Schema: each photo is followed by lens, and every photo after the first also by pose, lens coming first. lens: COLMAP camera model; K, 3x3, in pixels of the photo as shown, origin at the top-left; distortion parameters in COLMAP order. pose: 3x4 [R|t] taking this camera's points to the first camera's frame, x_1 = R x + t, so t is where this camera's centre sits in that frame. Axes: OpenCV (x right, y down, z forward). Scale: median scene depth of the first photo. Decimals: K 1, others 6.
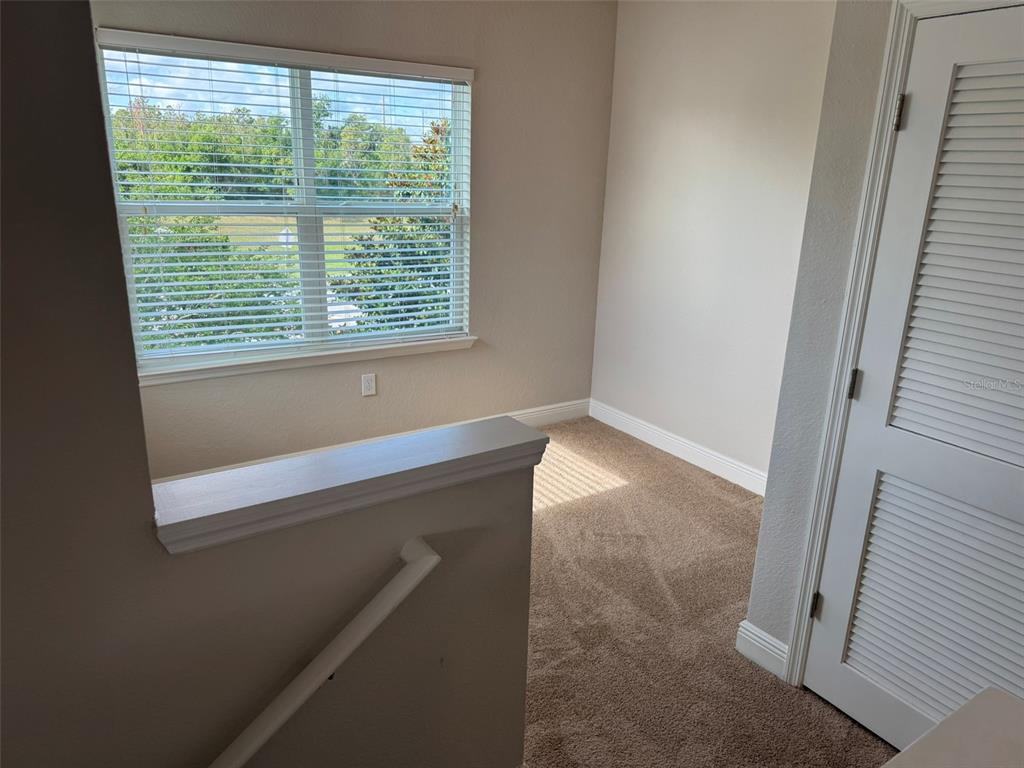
lens RADIAL K [[726.8, 0, 510.5], [0, 726.8, 392.5], [0, 0, 1]] dist [0.056036, -0.070701]
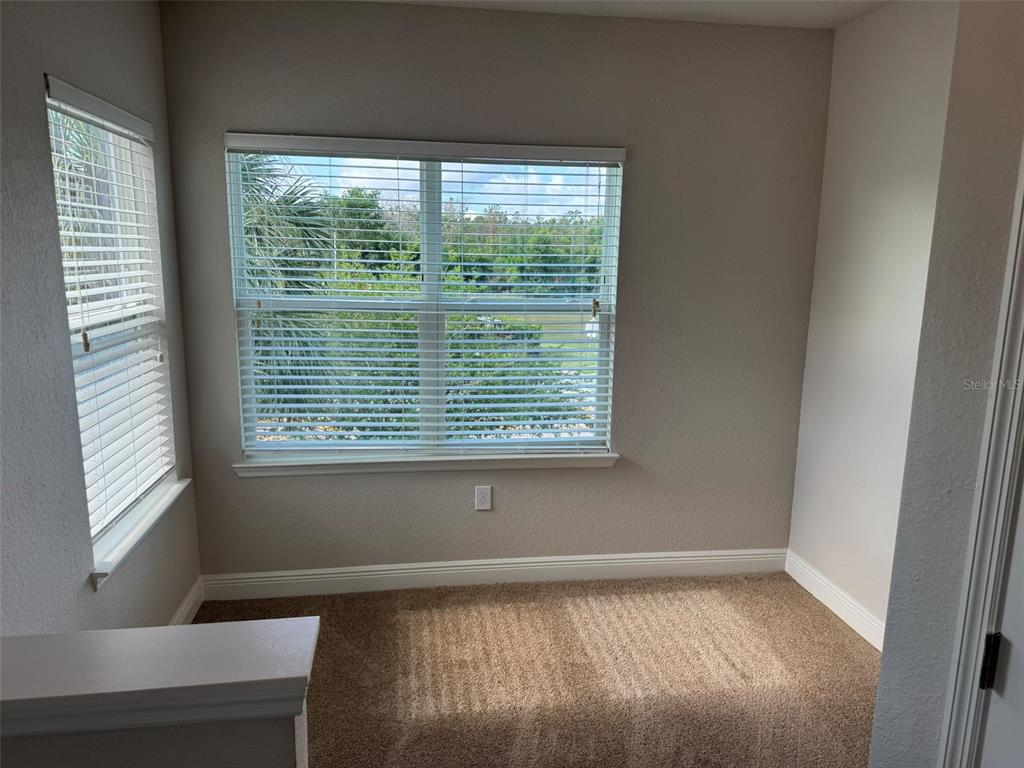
lens RADIAL K [[726.8, 0, 516.3], [0, 726.8, 380.2], [0, 0, 1]] dist [0.056036, -0.070701]
pose [[0.903999, 0.062481, -0.422945, 0.210098], [-0.118326, 0.987185, -0.107073, -0.063220], [0.410835, 0.146839, 0.899807, 0.207922]]
